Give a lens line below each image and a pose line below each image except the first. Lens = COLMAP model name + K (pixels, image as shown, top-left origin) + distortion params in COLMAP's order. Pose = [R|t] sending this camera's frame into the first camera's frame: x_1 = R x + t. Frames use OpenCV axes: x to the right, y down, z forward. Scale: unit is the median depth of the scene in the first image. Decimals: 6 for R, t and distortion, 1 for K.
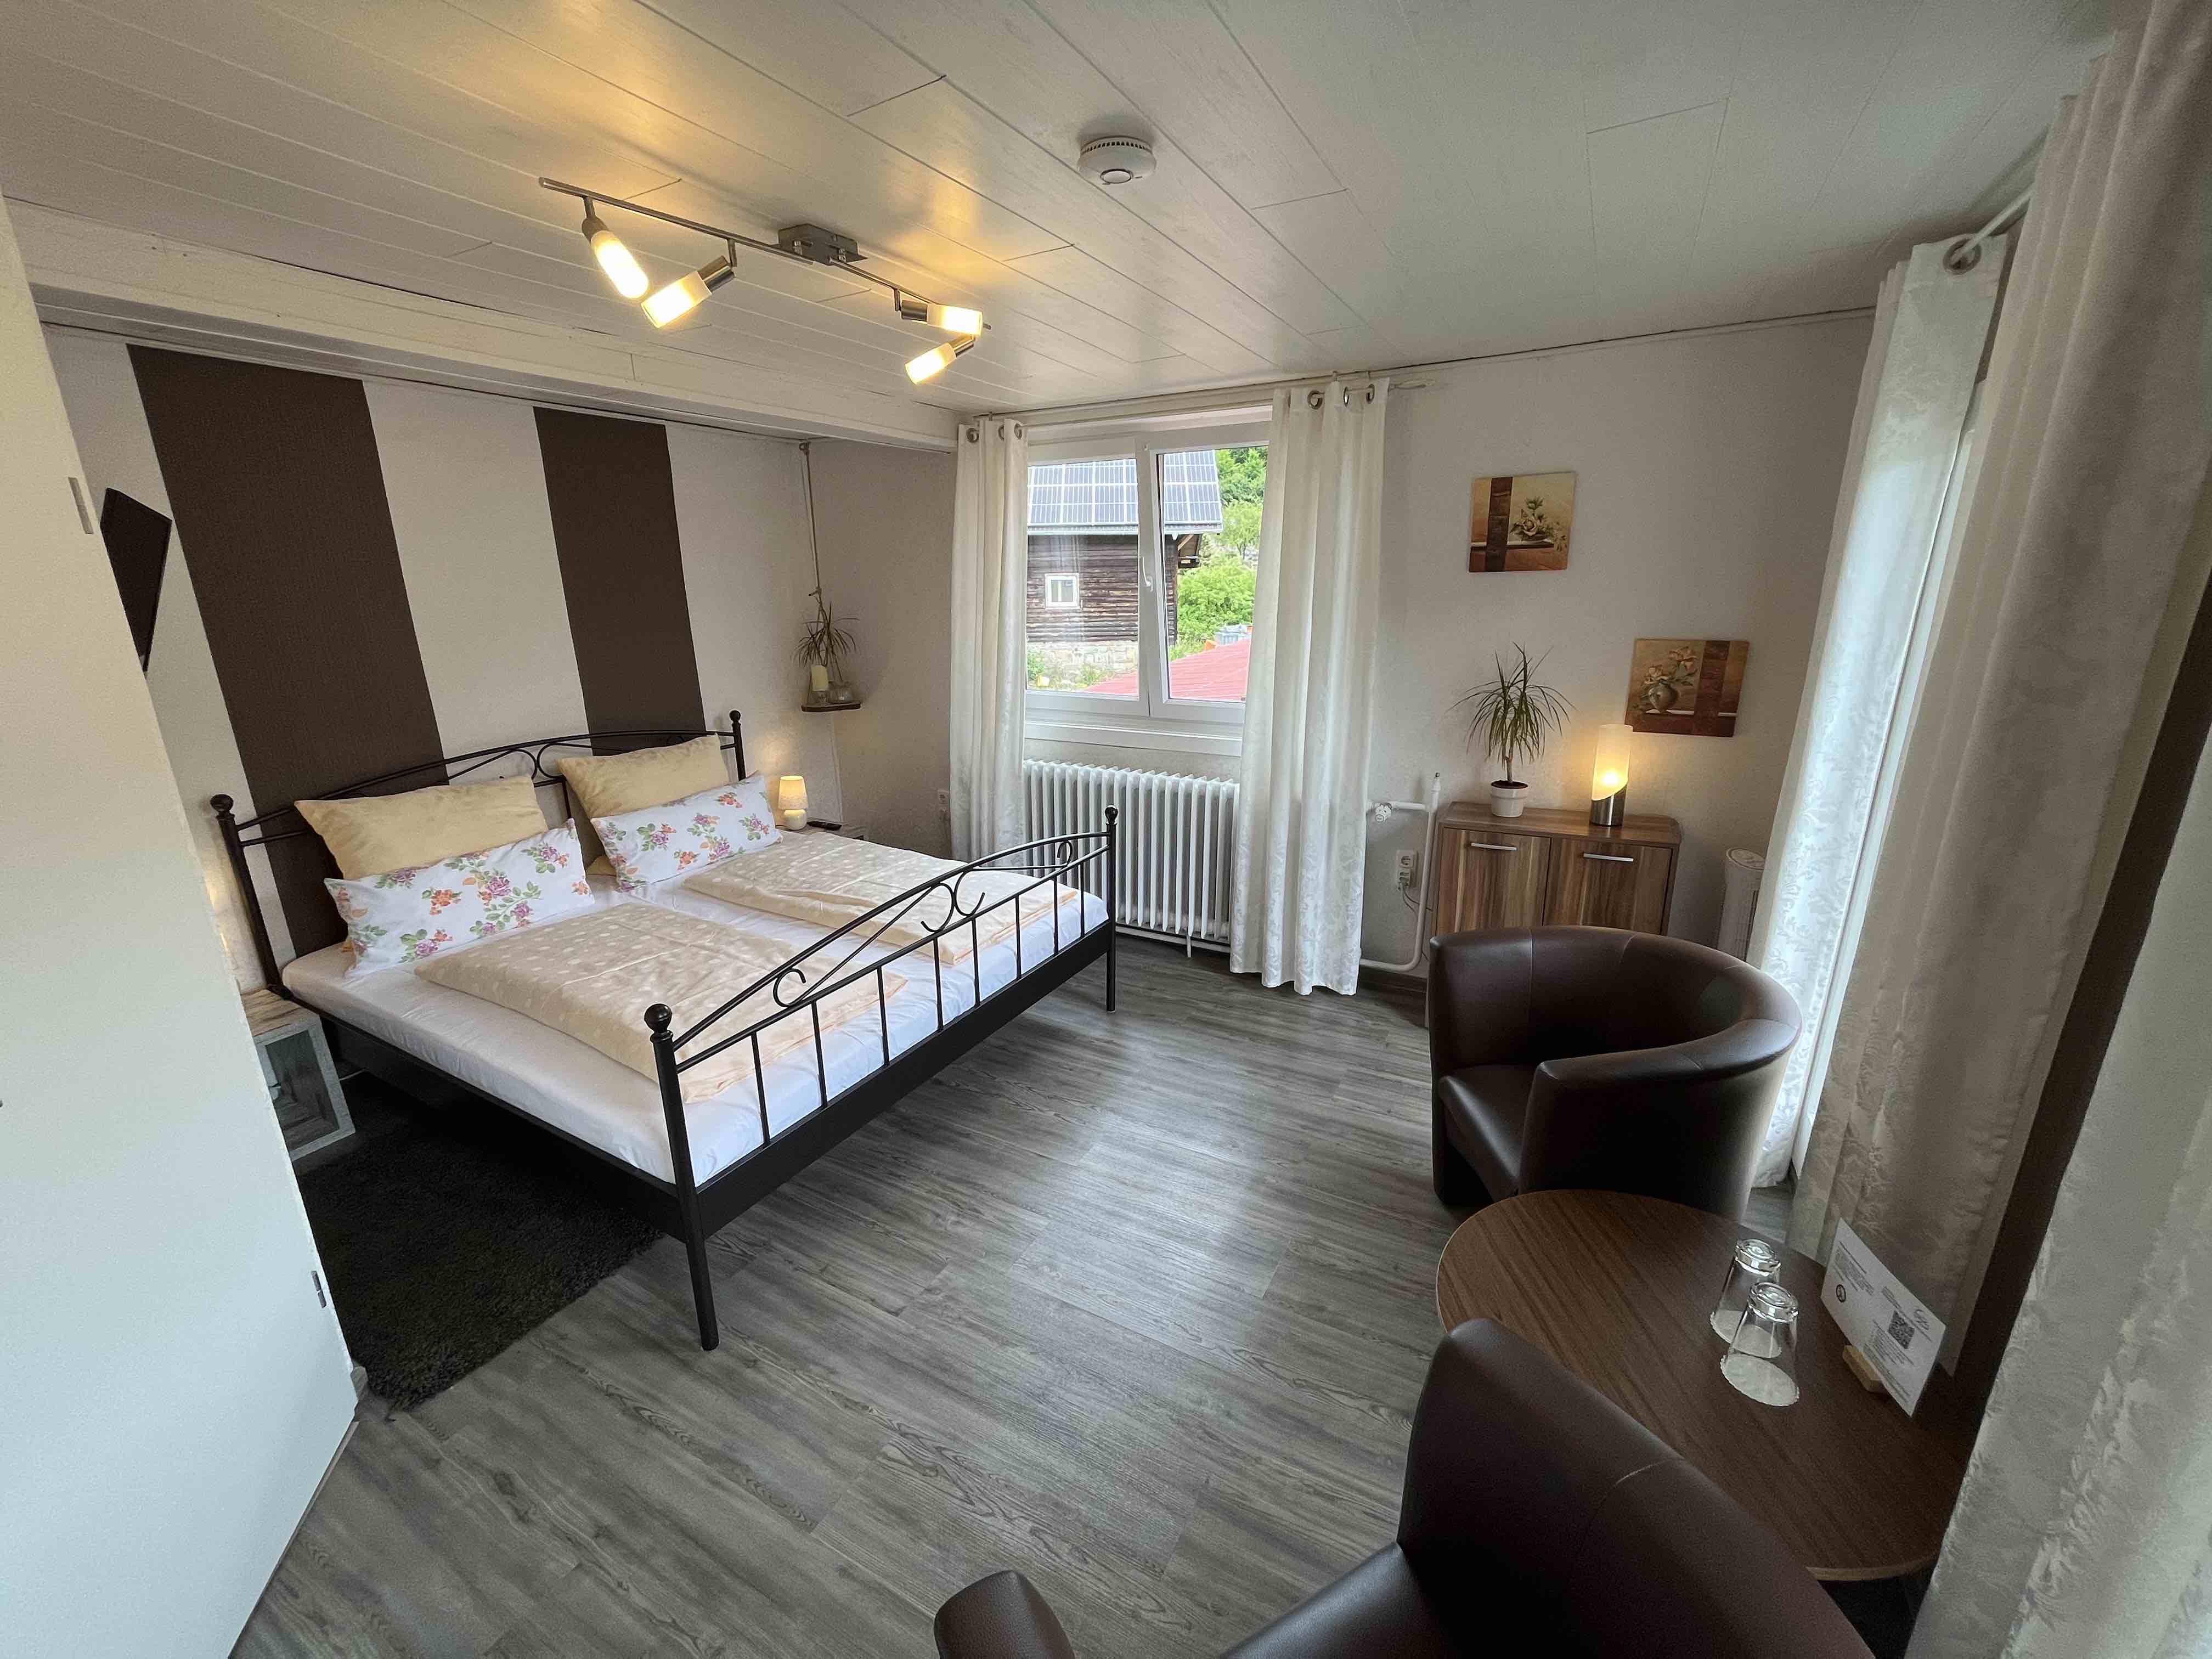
lens RADIAL K [[896.3, 0, 1106.0], [0, 896.3, 829.5], [0, 0, 1]] dist [-0.021983, -0.000112]
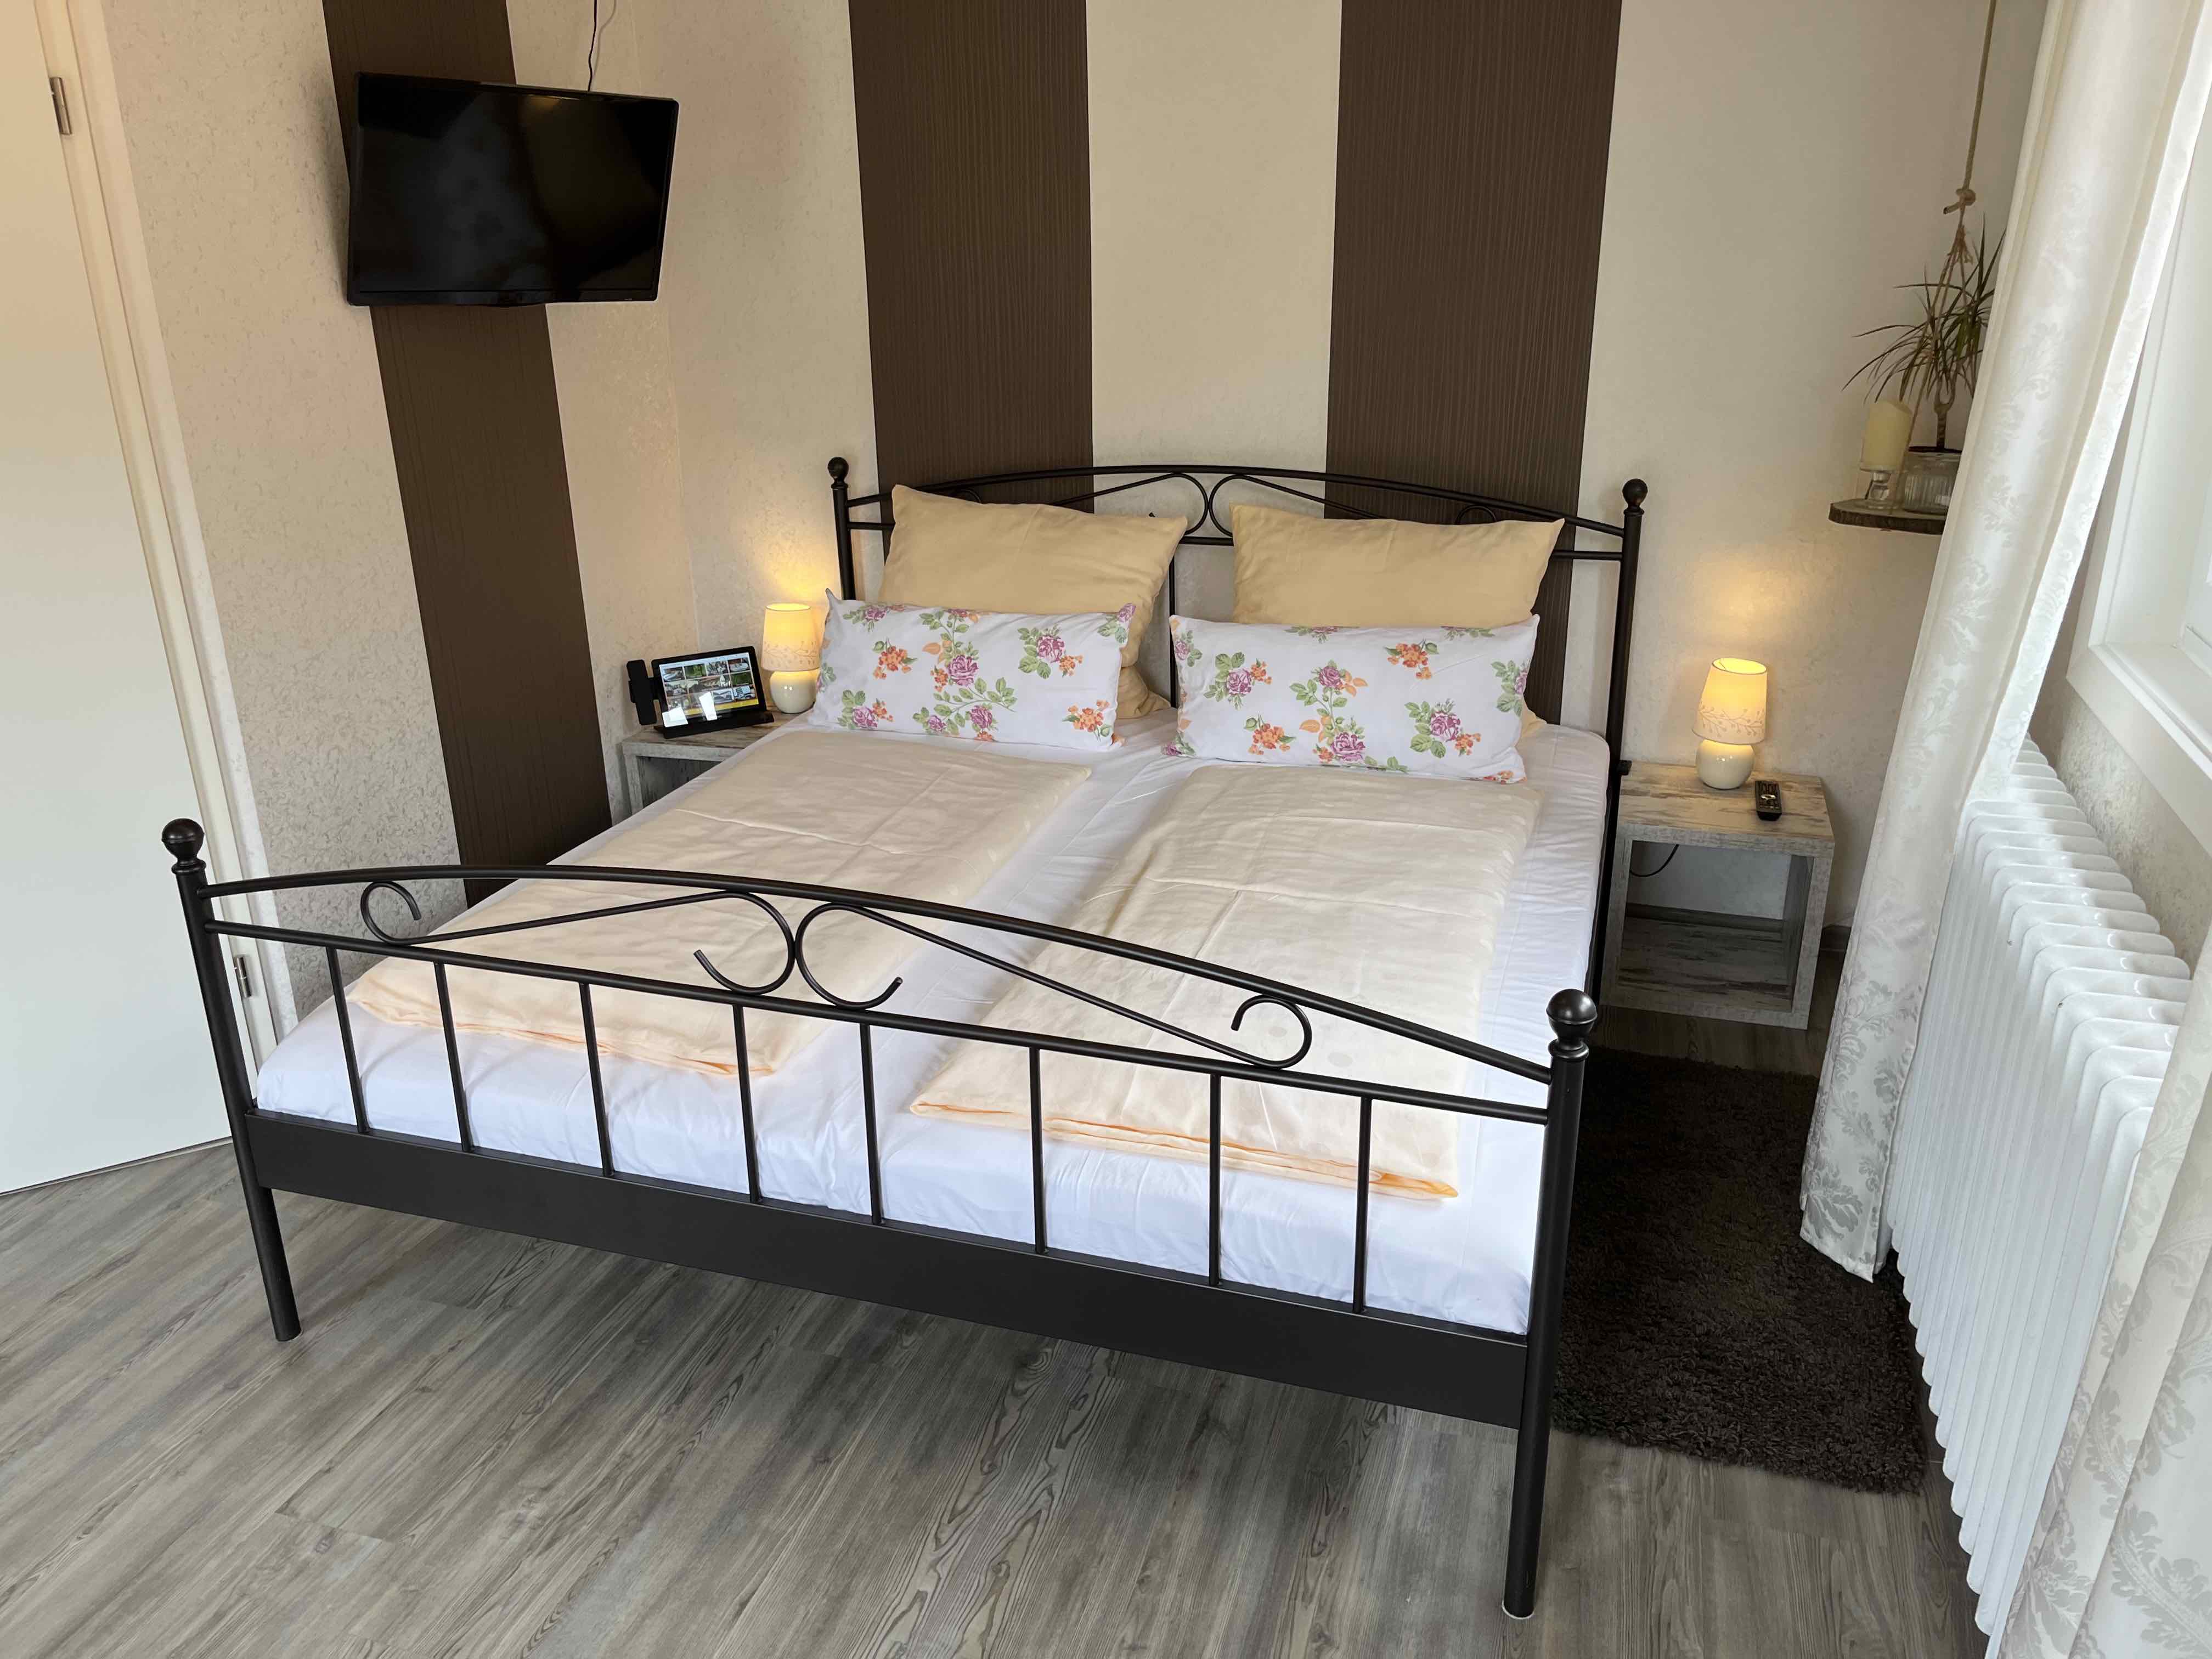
lens RADIAL K [[1662.9, 0, 1106.0], [0, 1662.9, 829.5], [0, 0, 1]] dist [0.066172, -0.086549]
pose [[0.206158, 0.346789, -0.915006, 0.477972], [-0.256319, 0.921581, 0.291531, -0.204592], [0.944351, 0.174432, 0.278880, 0.764175]]
